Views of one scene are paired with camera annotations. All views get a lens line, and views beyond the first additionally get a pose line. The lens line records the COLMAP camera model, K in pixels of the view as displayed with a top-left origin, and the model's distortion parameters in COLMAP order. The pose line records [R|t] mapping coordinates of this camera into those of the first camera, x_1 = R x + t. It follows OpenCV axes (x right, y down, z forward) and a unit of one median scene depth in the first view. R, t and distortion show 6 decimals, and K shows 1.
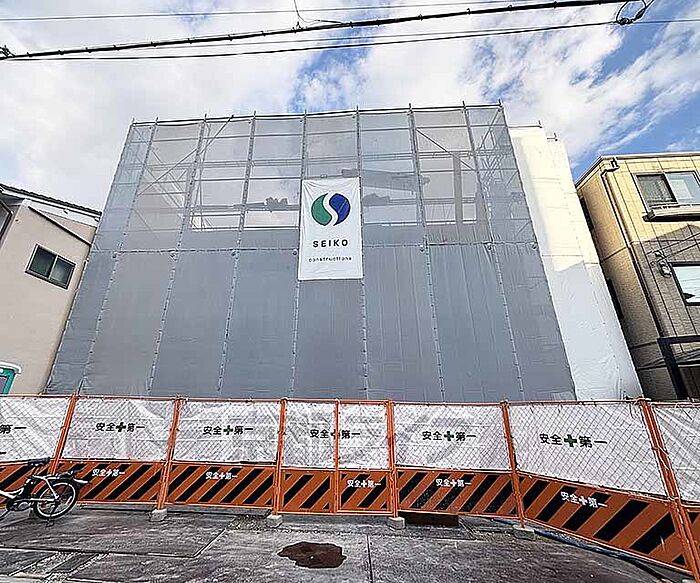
lens RADIAL K [[309.8, 0, 333.5], [0, 309.8, 293.6], [0, 0, 1]] dist [-0.003333, 0.001100]
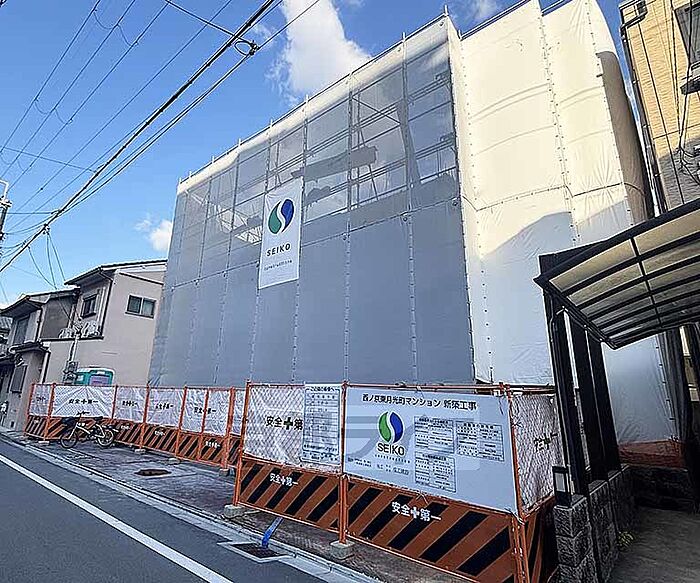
lens RADIAL K [[388.2, 0, 324.8], [0, 388.2, 293.6], [0, 0, 1]] dist [-0.030620, 0.000529]
pose [[0.804494, -0.146292, -0.575663, 1.096936], [0.185970, 0.982502, 0.010213, 0.005312], [0.564096, -0.115273, 0.817623, -0.055768]]
